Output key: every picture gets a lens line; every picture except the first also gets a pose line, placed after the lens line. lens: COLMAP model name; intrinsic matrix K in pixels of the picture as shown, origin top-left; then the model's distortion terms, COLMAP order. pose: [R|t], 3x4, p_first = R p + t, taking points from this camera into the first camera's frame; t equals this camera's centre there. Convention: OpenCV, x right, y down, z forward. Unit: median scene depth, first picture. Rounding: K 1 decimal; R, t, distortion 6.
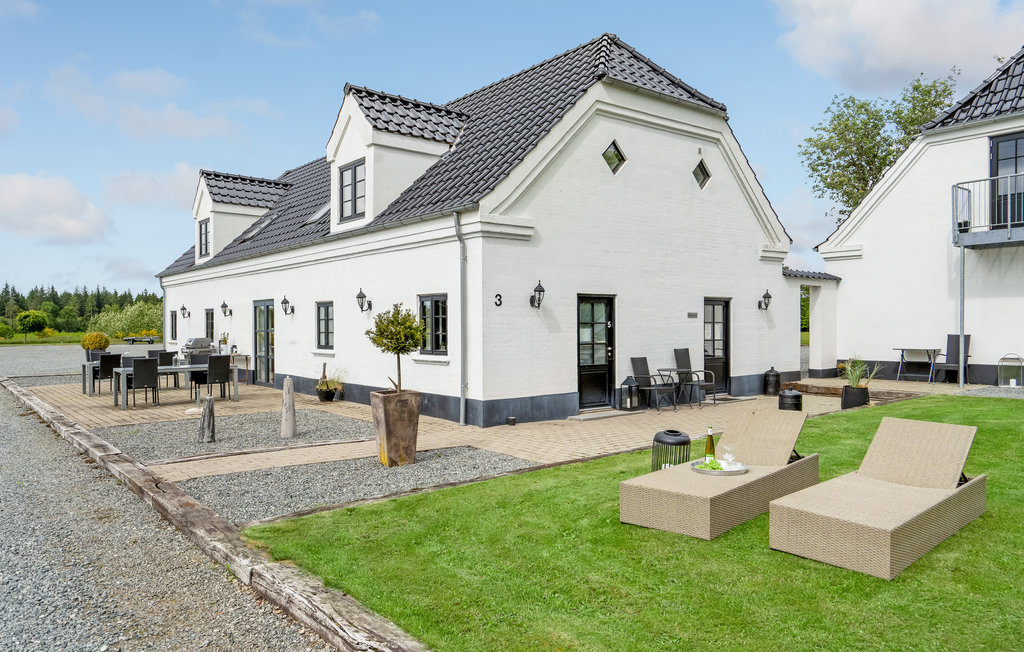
lens RADIAL K [[703.8, 0, 512.0], [0, 703.8, 326.0], [0, 0, 1]] dist [0.003778, -0.000784]
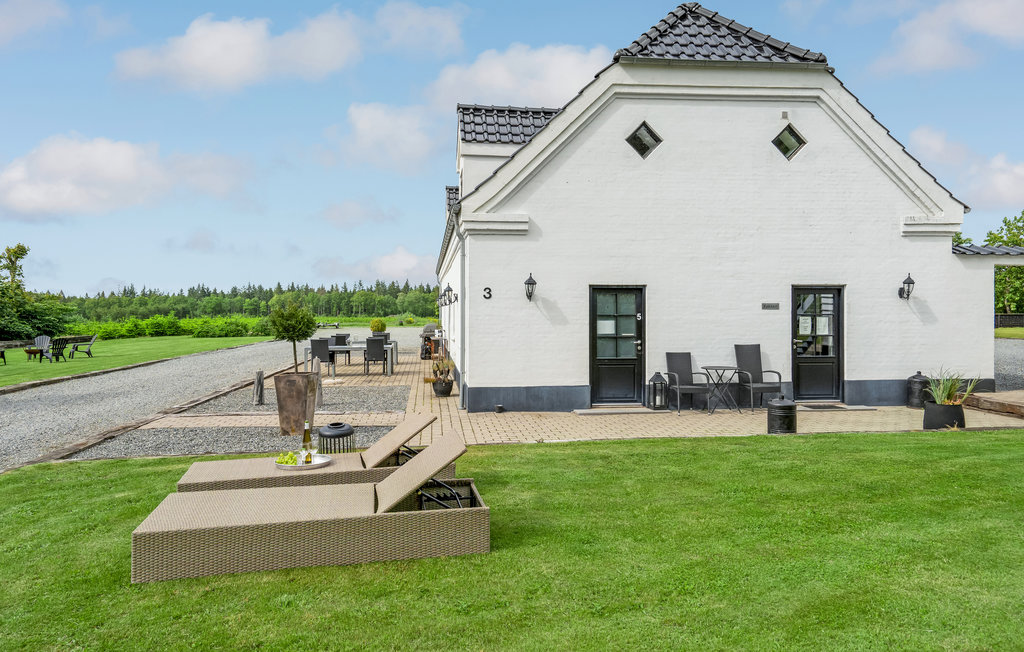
lens RADIAL K [[667.9, 0, 509.5], [0, 667.9, 304.9], [0, 0, 1]] dist [0.025475, 0.000061]
pose [[0.845149, -0.001536, -0.534529, 0.441580], [-0.004463, 0.999941, -0.009930, -0.007713], [0.534513, 0.010778, 0.845092, 0.135868]]
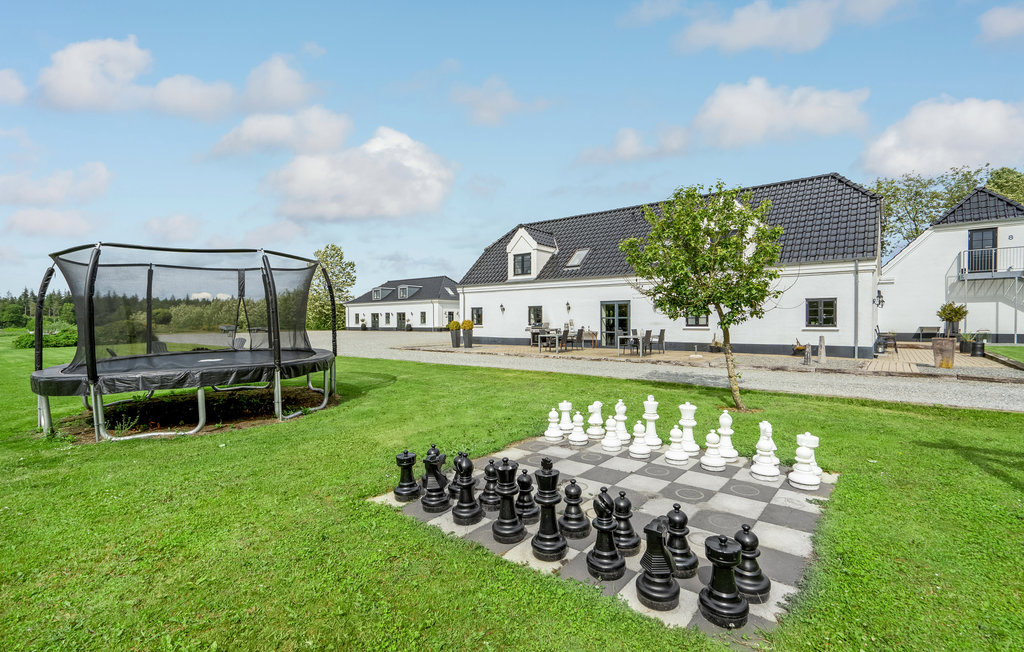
lens RADIAL K [[464.6, 0, 512.0], [0, 464.6, 326.0], [0, 0, 1]] dist [0.002560, 0.000491]
pose [[0.977687, -0.000797, 0.210065, -1.146508], [-0.000796, 0.999972, 0.007497, 0.024950], [-0.210065, -0.007497, 0.977659, -0.142576]]
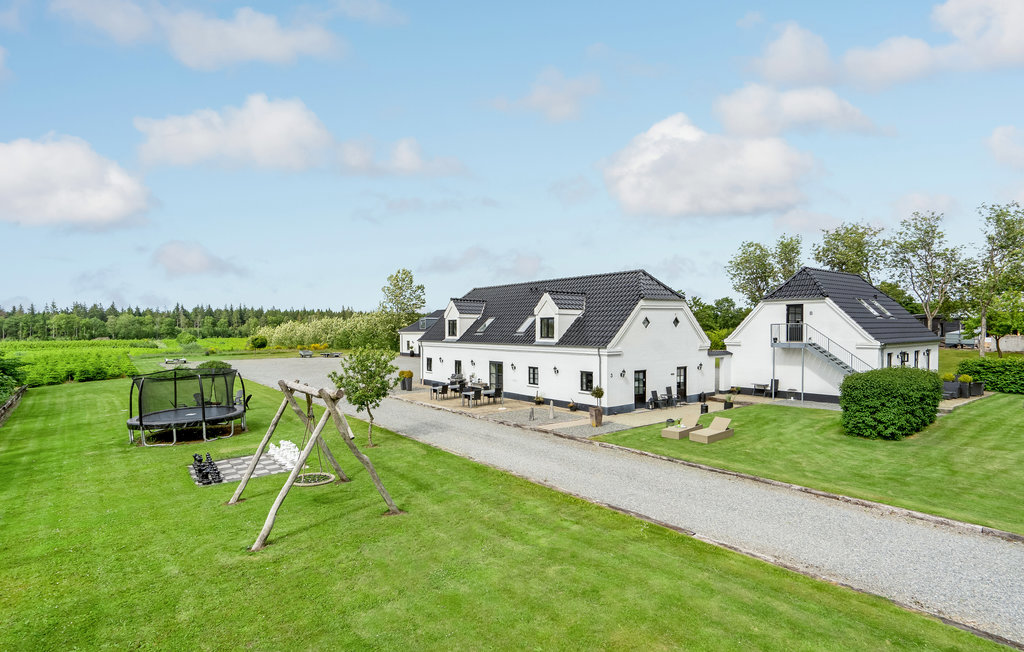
lens RADIAL K [[525.2, 0, 513.0], [0, 525.2, 338.8], [0, 0, 1]] dist [-0.000699, 0.000485]
pose [[0.999540, -0.000899, -0.030314, -0.316980], [0.001463, 0.999827, 0.018561, -0.199507], [0.030292, -0.018597, 0.999368, -1.111043]]
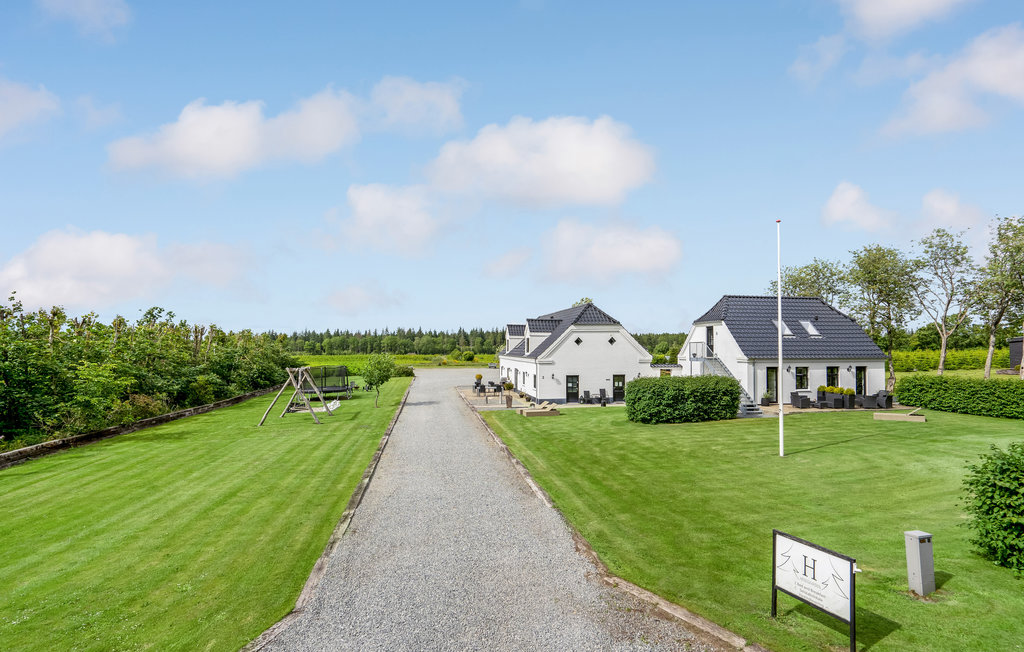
lens RADIAL K [[493.9, 0, 512.0], [0, 493.9, 326.0], [0, 0, 1]] dist [0.000188, 0.000114]
pose [[0.868870, -0.017837, -0.494719, 1.148196], [-0.004687, 0.999009, -0.044251, -0.187016], [0.495018, 0.040767, 0.867926, -1.570622]]
